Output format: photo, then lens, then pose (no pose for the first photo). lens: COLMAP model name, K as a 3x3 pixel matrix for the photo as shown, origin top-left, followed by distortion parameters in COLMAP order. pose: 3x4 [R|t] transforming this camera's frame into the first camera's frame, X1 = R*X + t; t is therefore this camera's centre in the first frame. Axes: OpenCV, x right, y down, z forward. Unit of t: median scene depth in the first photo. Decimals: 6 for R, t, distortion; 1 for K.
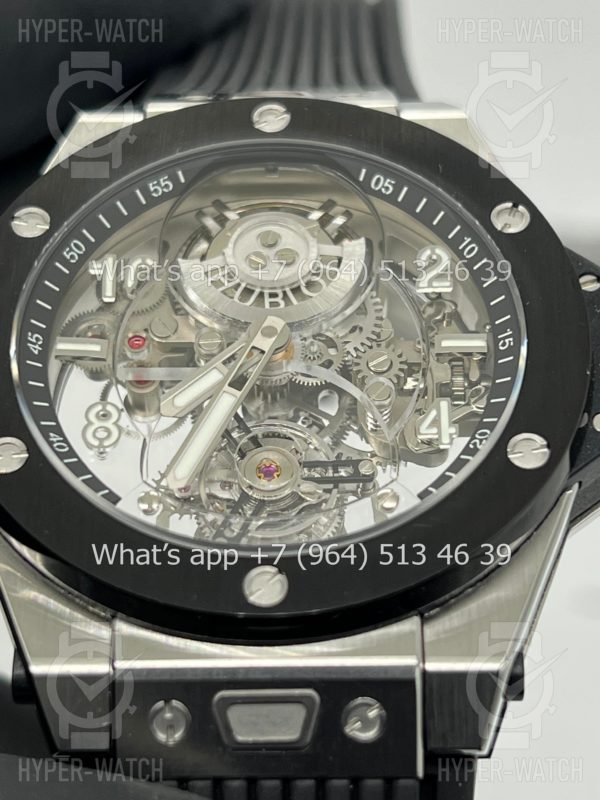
lens RADIAL K [[1889.1, 0, 306.9], [0, 1889.1, 401.6], [0, 0, 1]] dist [0.215410, 0.000000]
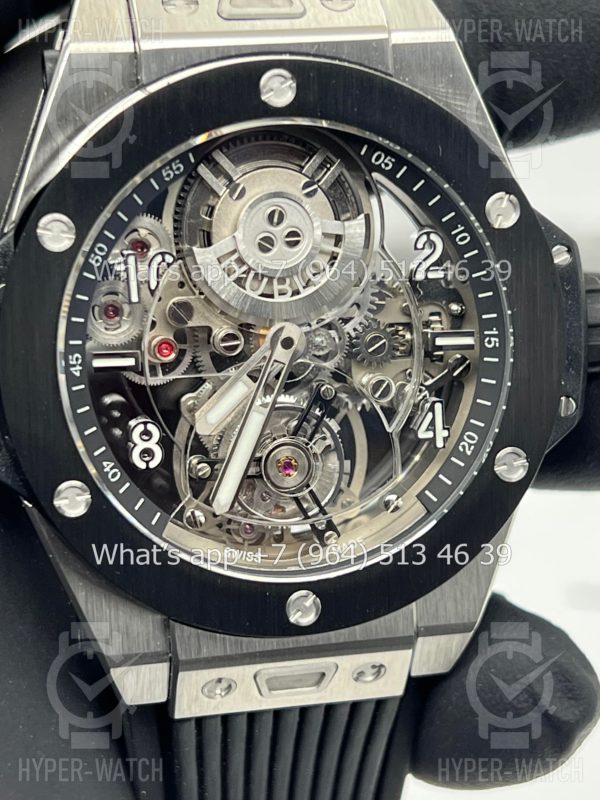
lens RADIAL K [[1889.1, 0, 286.6], [0, 1889.1, 397.8], [0, 0, 1]] dist [0.215410, 0.000000]
pose [[0.974712, -0.067406, 0.213056, -0.249538], [-0.083375, 0.774877, 0.626589, -0.681044], [-0.207328, -0.628507, 0.749662, 0.149080]]
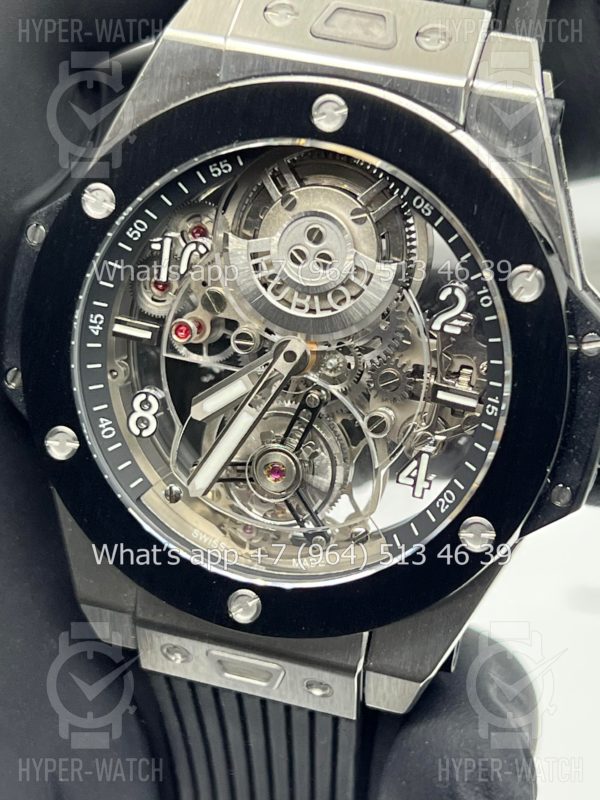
lens RADIAL K [[1889.1, 0, 299.4], [0, 1889.1, 400.2], [0, 0, 1]] dist [0.215410, 0.000000]
pose [[0.963362, 0.201169, -0.177381, 0.186336], [-0.025979, 0.728250, 0.684819, -0.771084], [0.266943, -0.655120, 0.706795, 0.176045]]
